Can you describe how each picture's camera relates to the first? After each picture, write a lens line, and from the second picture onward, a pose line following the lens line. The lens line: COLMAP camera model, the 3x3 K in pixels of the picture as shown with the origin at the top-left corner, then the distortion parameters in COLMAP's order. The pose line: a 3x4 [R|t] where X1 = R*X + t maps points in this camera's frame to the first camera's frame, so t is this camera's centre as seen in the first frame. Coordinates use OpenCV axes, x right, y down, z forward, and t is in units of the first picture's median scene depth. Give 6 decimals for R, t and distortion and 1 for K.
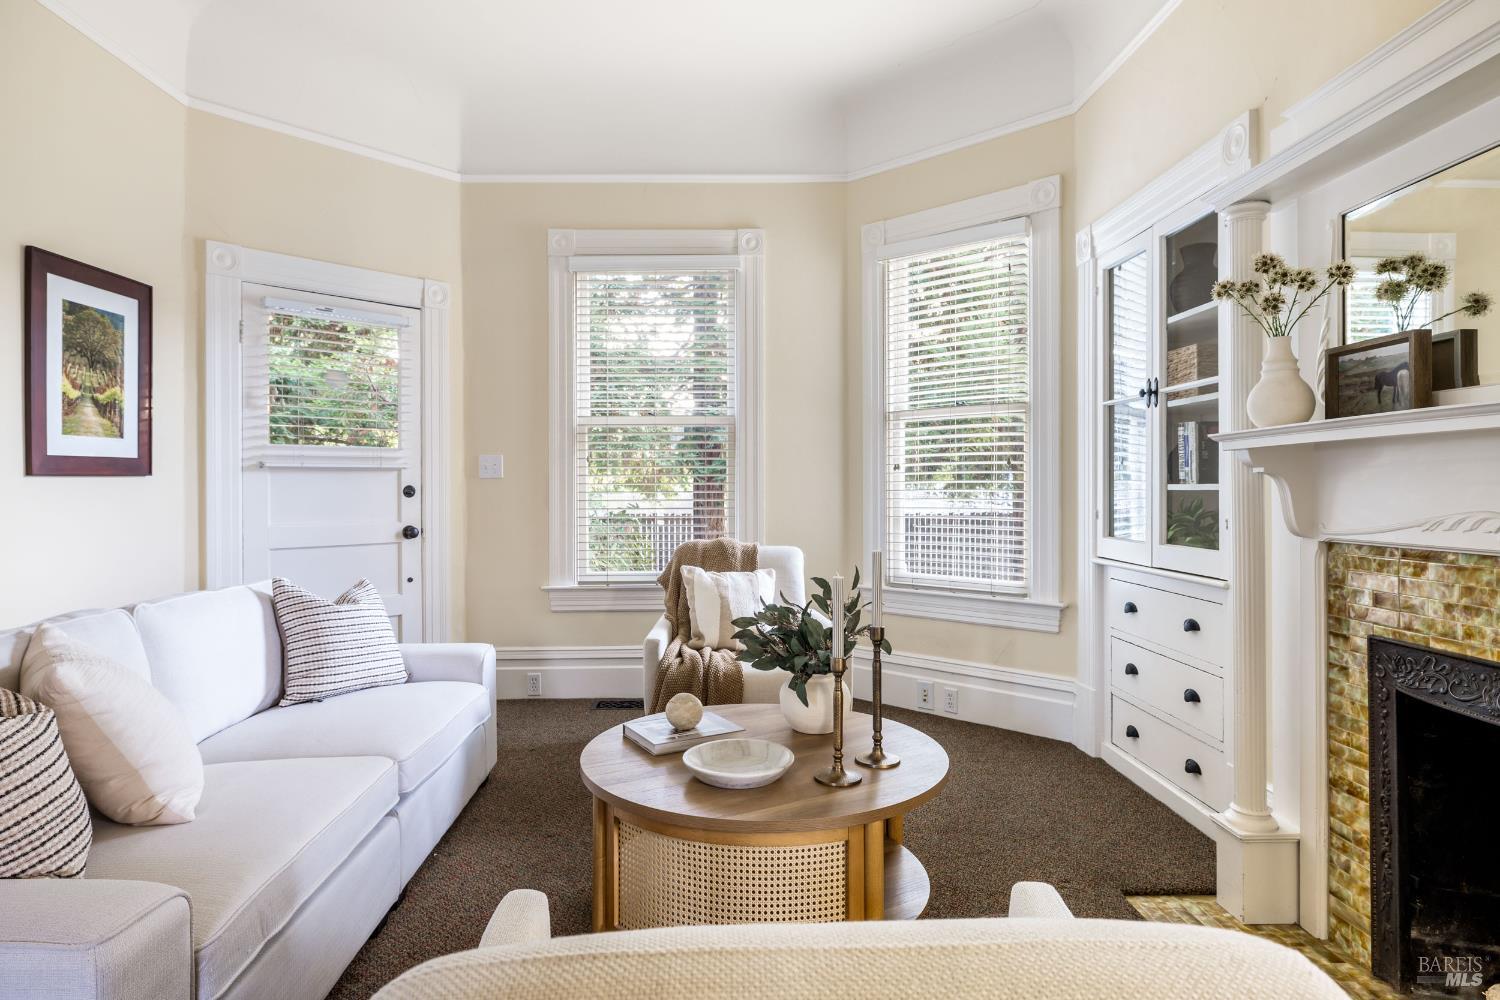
lens RADIAL K [[840.5, 0, 741.5], [0, 840.5, 488.5], [0, 0, 1]] dist [0.007359, 0.001713]
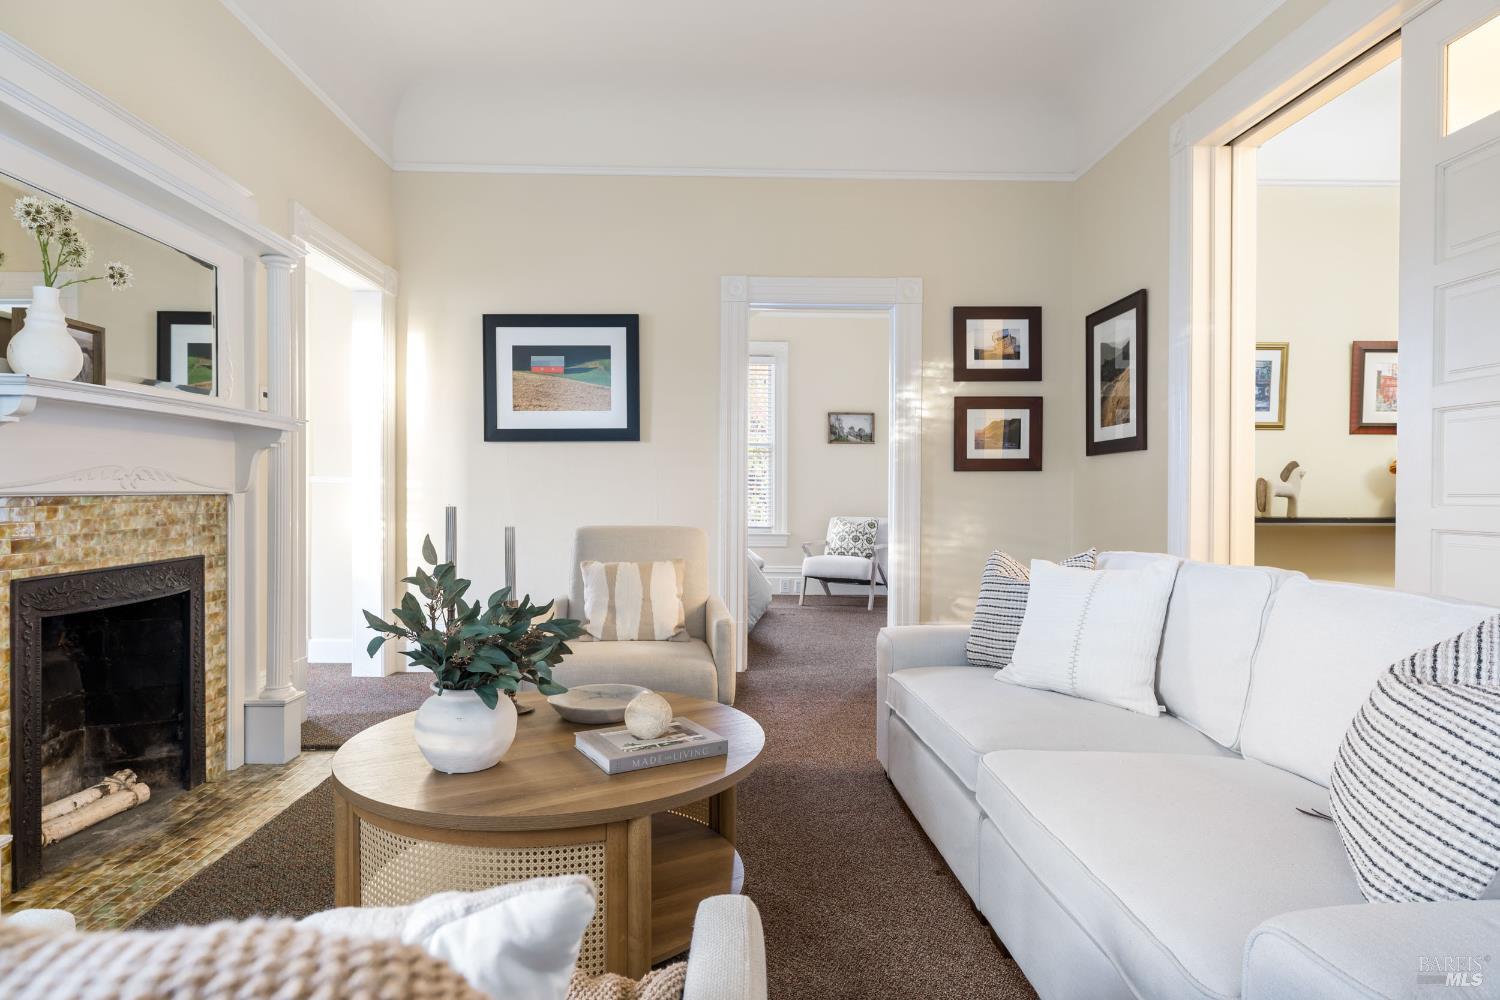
lens RADIAL K [[840.5, 0, 753.5], [0, 840.5, 503.1], [0, 0, 1]] dist [0.007359, 0.001713]
pose [[-0.999325, -0.015543, -0.033282, -0.155610], [-0.016015, 0.999774, 0.013973, 0.047037], [0.033057, 0.014496, -0.999348, 2.135171]]
